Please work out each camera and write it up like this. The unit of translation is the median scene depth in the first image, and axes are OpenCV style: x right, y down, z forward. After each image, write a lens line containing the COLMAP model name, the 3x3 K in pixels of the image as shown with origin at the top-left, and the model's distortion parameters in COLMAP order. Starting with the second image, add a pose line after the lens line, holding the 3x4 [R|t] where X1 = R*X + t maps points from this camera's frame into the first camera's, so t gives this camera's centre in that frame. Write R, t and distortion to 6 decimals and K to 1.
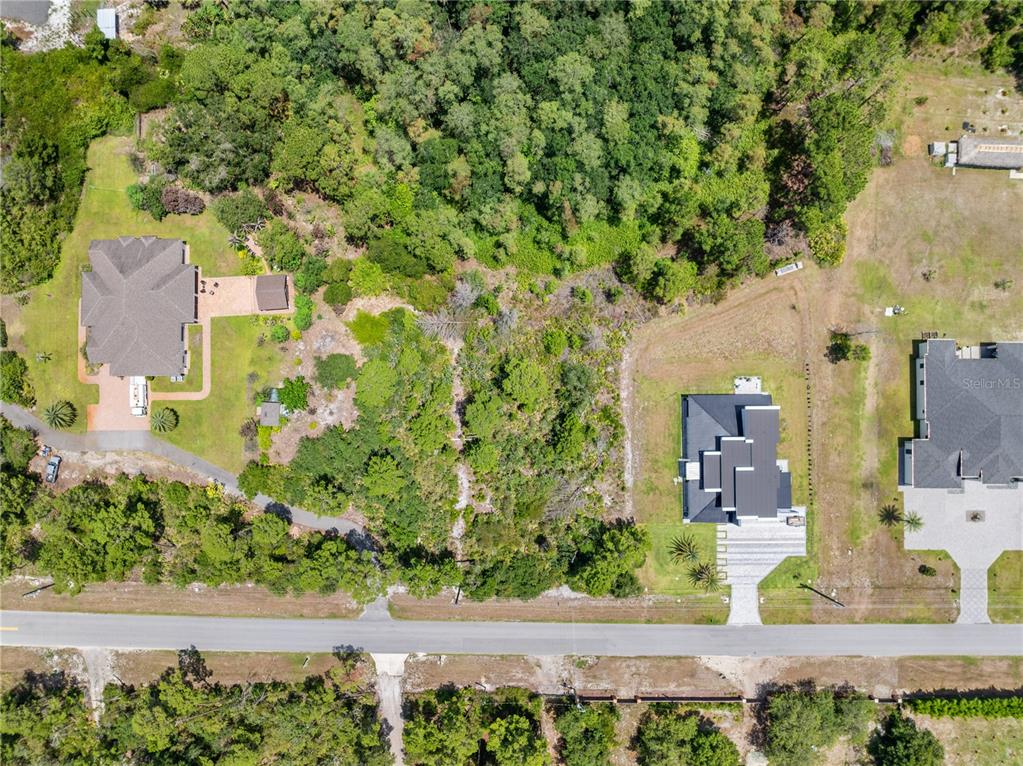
lens RADIAL K [[719.0, 0, 509.9], [0, 719.0, 390.5], [0, 0, 1]] dist [-0.039095, 0.010165]
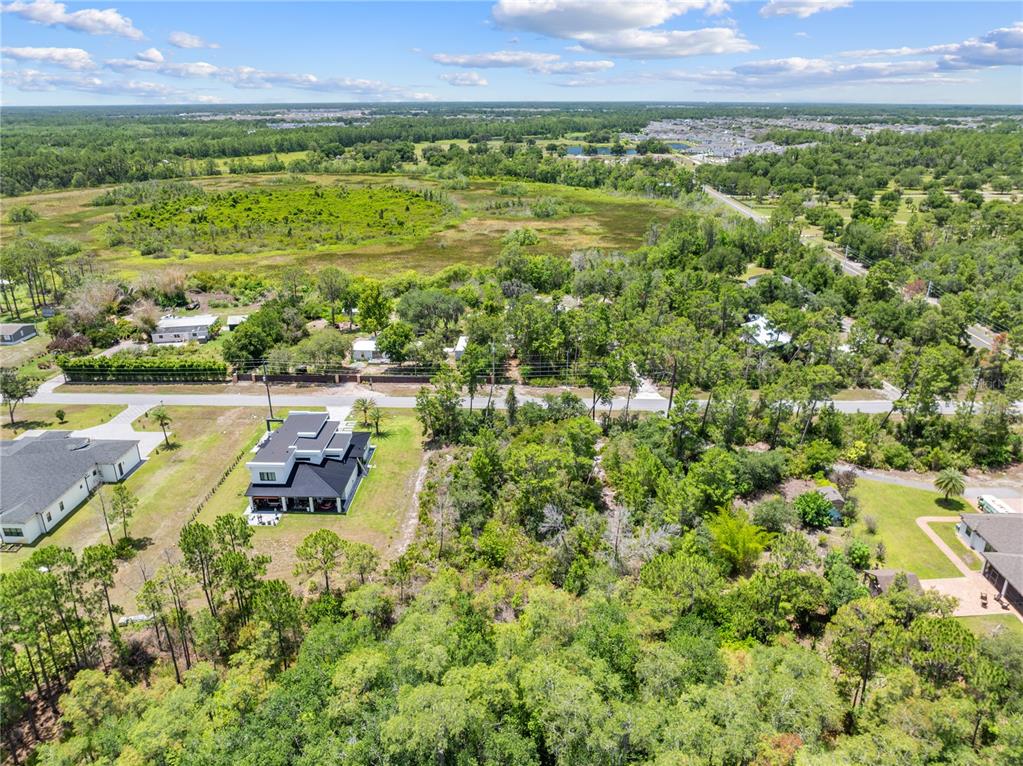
lens RADIAL K [[719.0, 0, 515.6], [0, 719.0, 383.7], [0, 0, 1]] dist [-0.039095, 0.010165]
pose [[-0.999513, -0.001205, 0.031189, 0.014209], [0.029701, -0.343862, 0.938550, -0.728540], [0.009594, 0.939019, 0.343730, 0.573231]]
